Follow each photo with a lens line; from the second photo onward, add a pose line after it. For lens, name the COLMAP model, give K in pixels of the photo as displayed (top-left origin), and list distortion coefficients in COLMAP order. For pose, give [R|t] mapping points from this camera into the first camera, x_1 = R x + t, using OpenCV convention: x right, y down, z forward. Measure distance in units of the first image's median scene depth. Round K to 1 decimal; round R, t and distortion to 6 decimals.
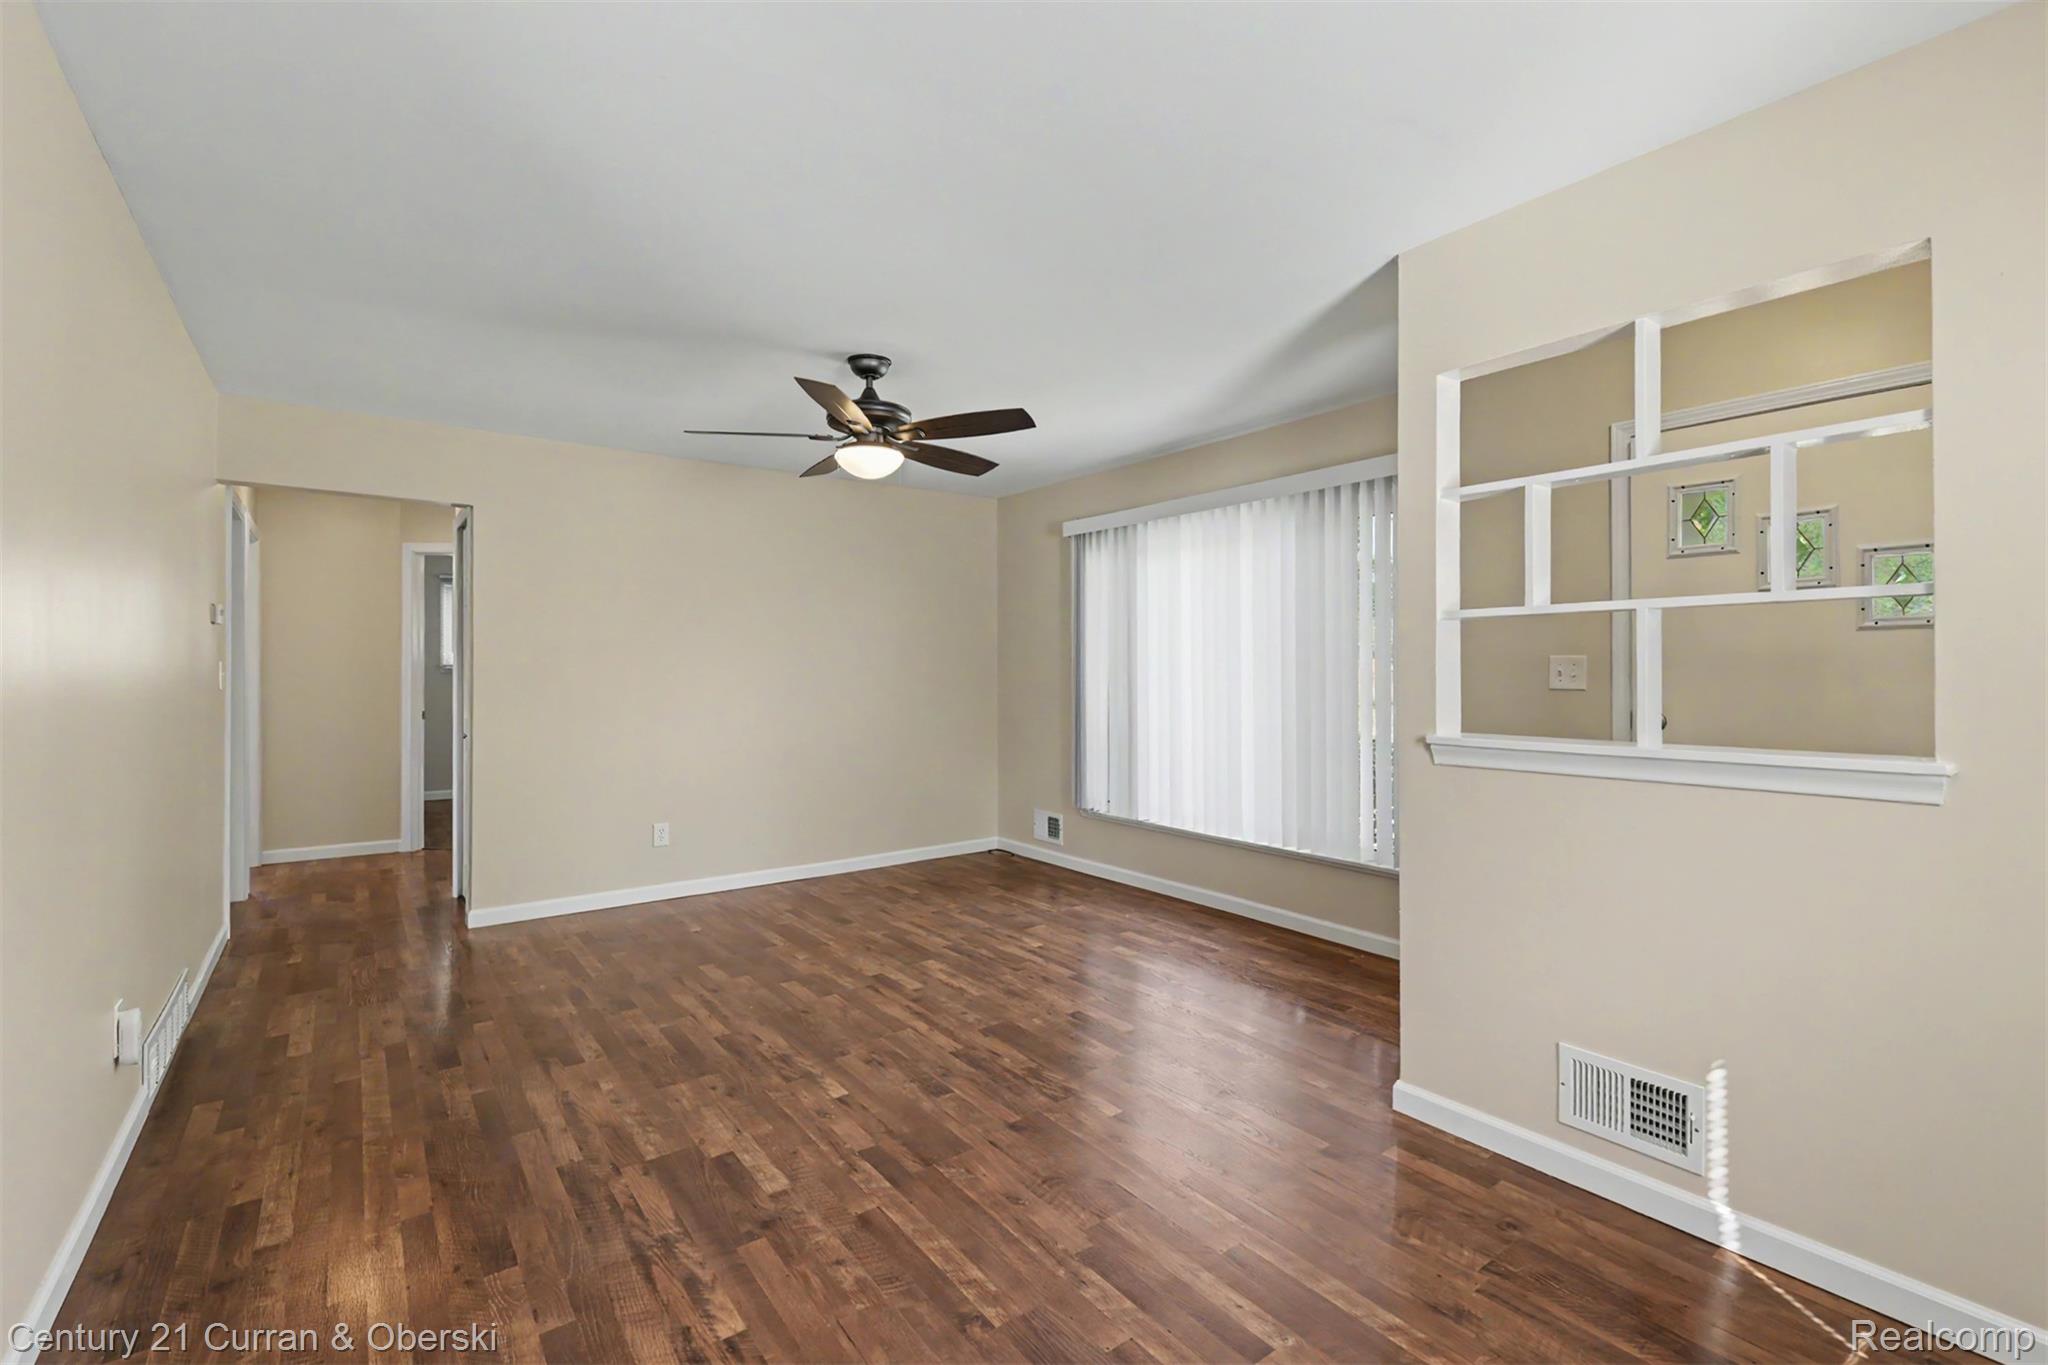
lens RADIAL K [[896.1, 0, 1023.8], [0, 896.1, 678.6], [0, 0, 1]] dist [-0.001941, 0.000178]
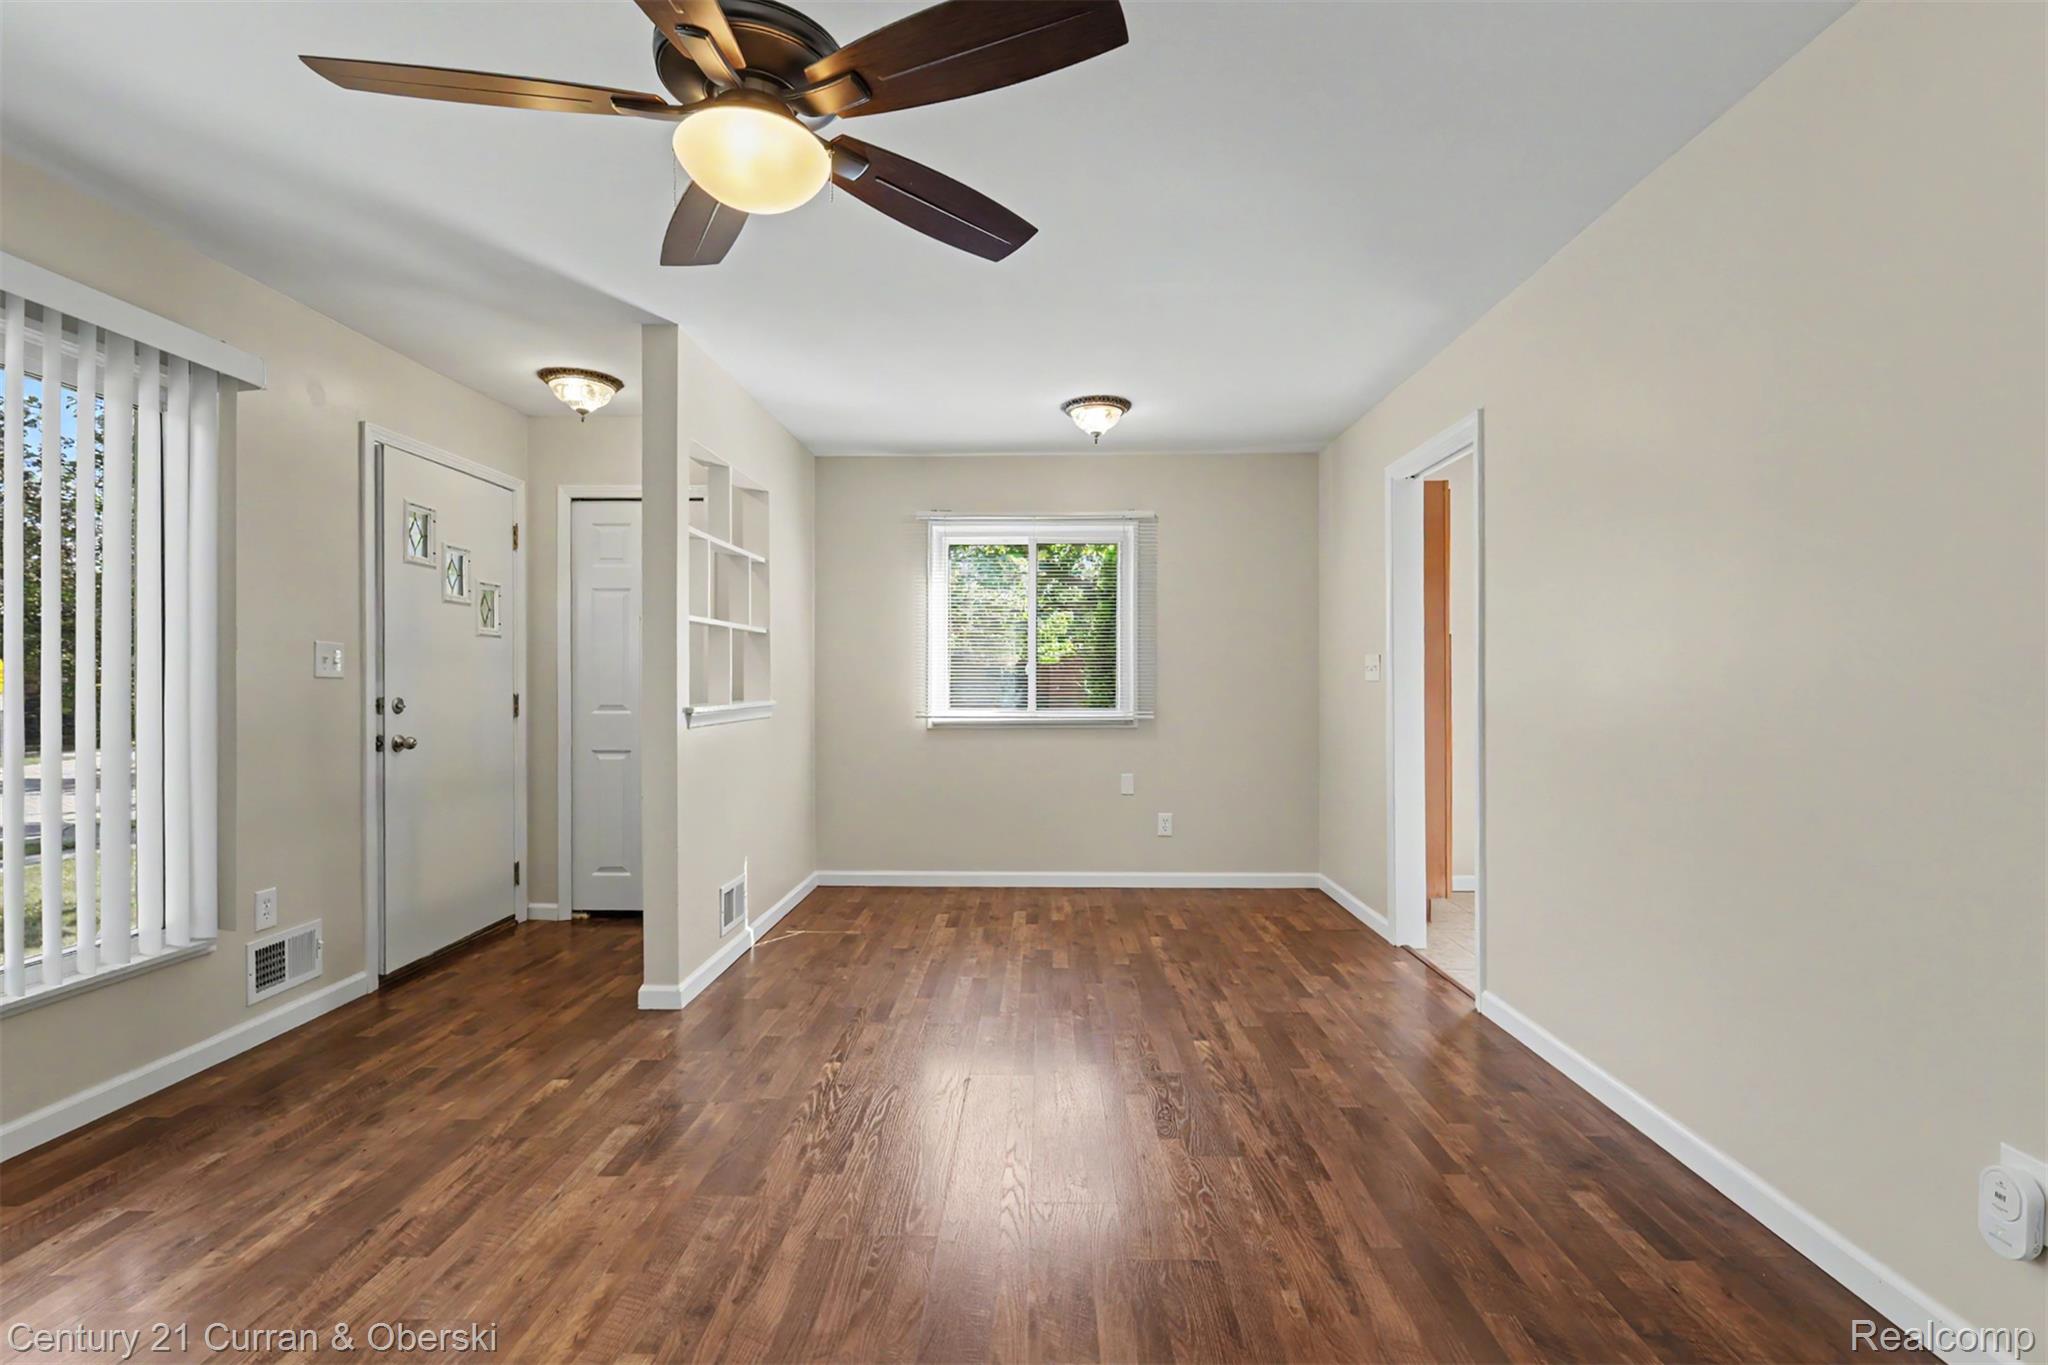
lens RADIAL K [[910.4, 0, 1025.9], [0, 910.4, 681.0], [0, 0, 1]] dist [-0.001161, 0.000416]
pose [[-0.787735, 0.001861, 0.616011, -0.545849], [0.007052, 0.999957, 0.005996, 0.013232], [-0.615974, 0.009067, -0.787715, 1.236101]]
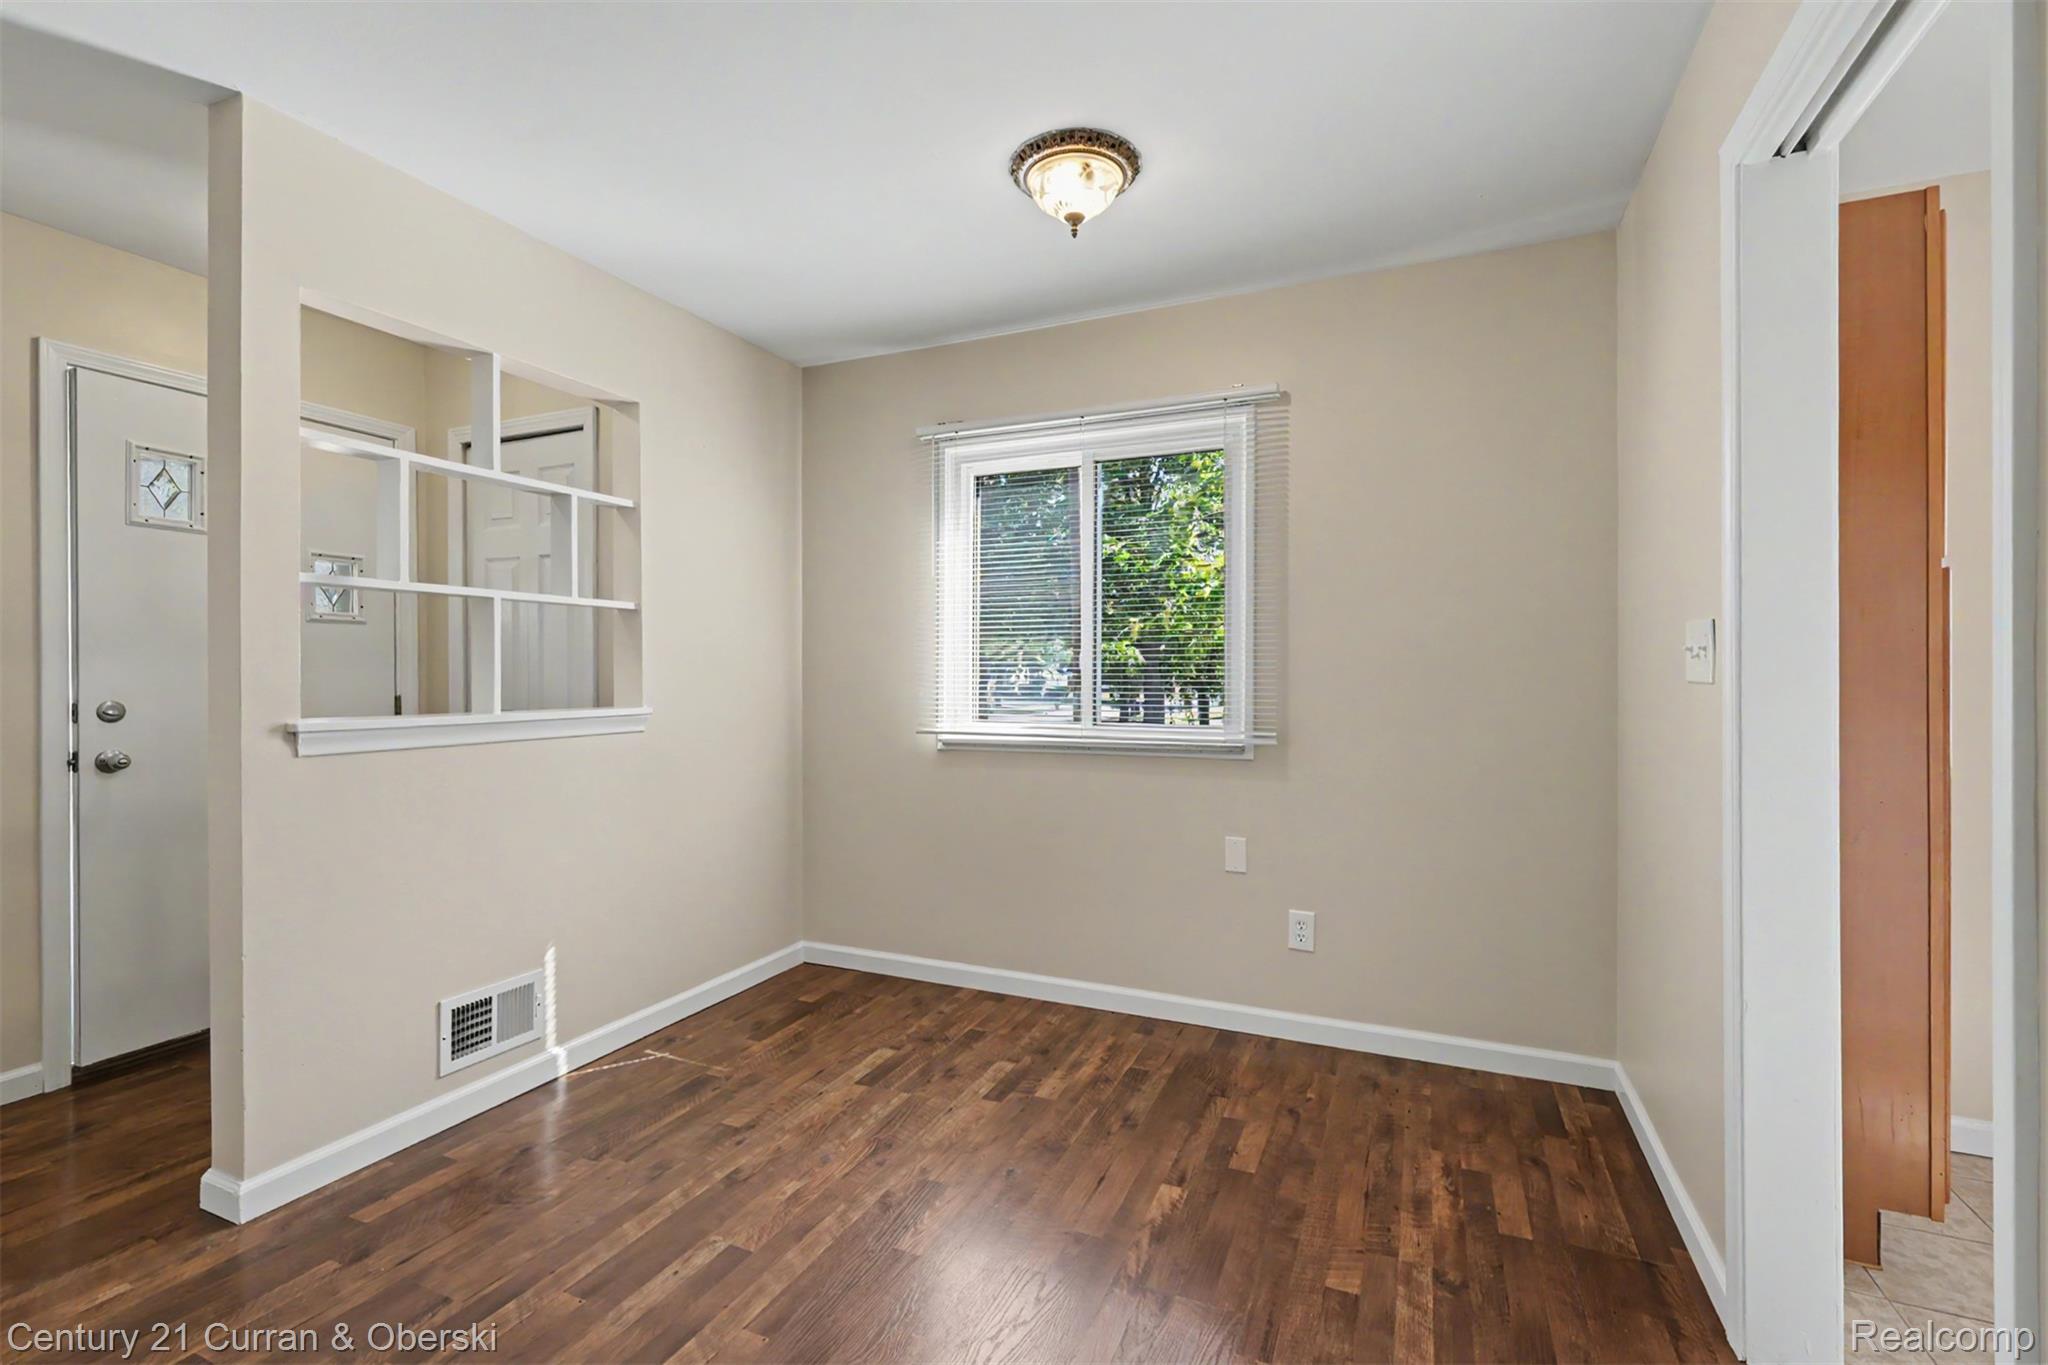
lens RADIAL K [[898.5, 0, 1029.7], [0, 898.5, 680.1], [0, 0, 1]] dist [0.000263, 0.000667]
pose [[-0.491514, -0.002386, 0.870867, -0.417980], [0.007930, 0.999943, 0.007216, 0.015819], [-0.870834, 0.010453, -0.491467, 0.574191]]
